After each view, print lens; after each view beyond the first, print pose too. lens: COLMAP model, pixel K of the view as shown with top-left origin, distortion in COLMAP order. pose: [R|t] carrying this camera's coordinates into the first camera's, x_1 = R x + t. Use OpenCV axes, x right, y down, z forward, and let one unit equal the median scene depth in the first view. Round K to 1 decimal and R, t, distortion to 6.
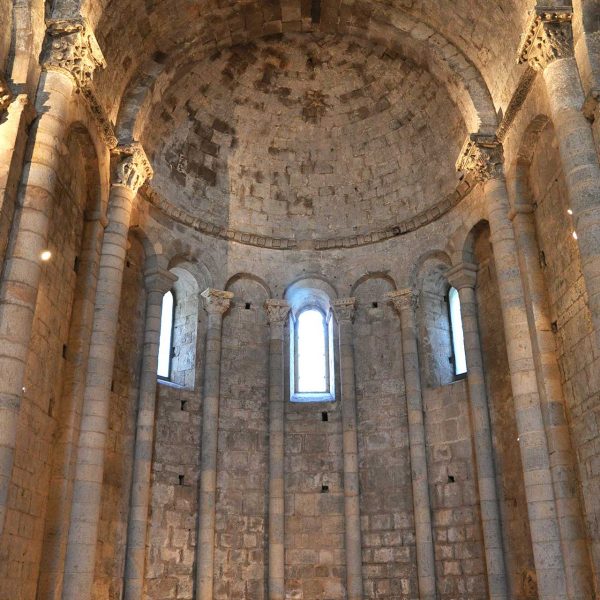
lens RADIAL K [[767.5, 0, 300.0], [0, 767.5, 300.0], [0, 0, 1]] dist [-0.139152, 0.025638]
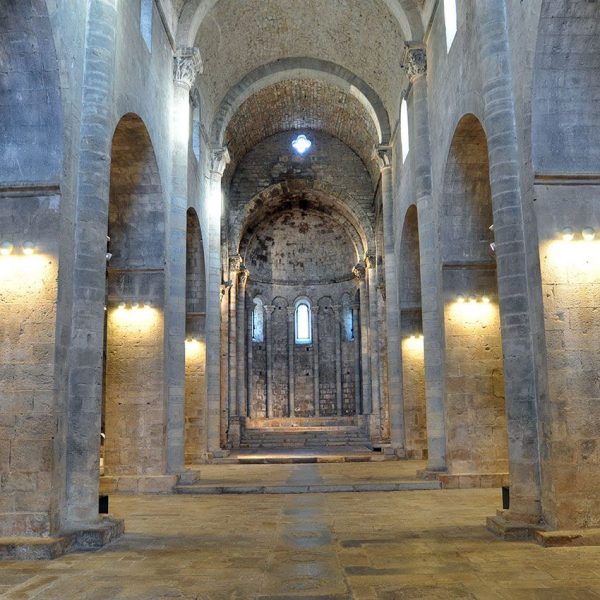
lens RADIAL K [[674.2, 0, 300.0], [0, 674.2, 300.0], [0, 0, 1]] dist [-0.097742, 0.037194]
pose [[0.999919, -0.002716, 0.012459, -0.027241], [0.000136, 0.979264, 0.202588, -0.538554], [-0.012751, -0.202570, 0.979185, -1.432851]]
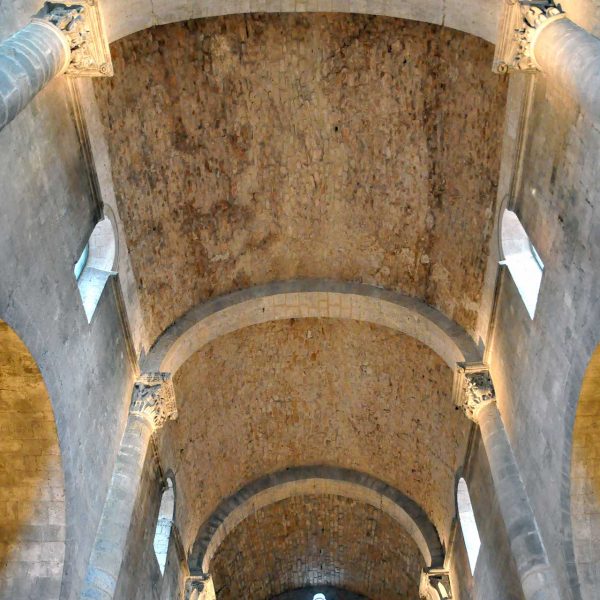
lens RADIAL K [[674.2, 0, 300.0], [0, 674.2, 300.0], [0, 0, 1]] dist [-0.097742, 0.037194]
pose [[0.999905, -0.006662, -0.012033, -0.010138], [-0.000901, 0.841262, -0.540627, -0.253129], [0.013725, 0.540587, 0.841176, -0.694808]]
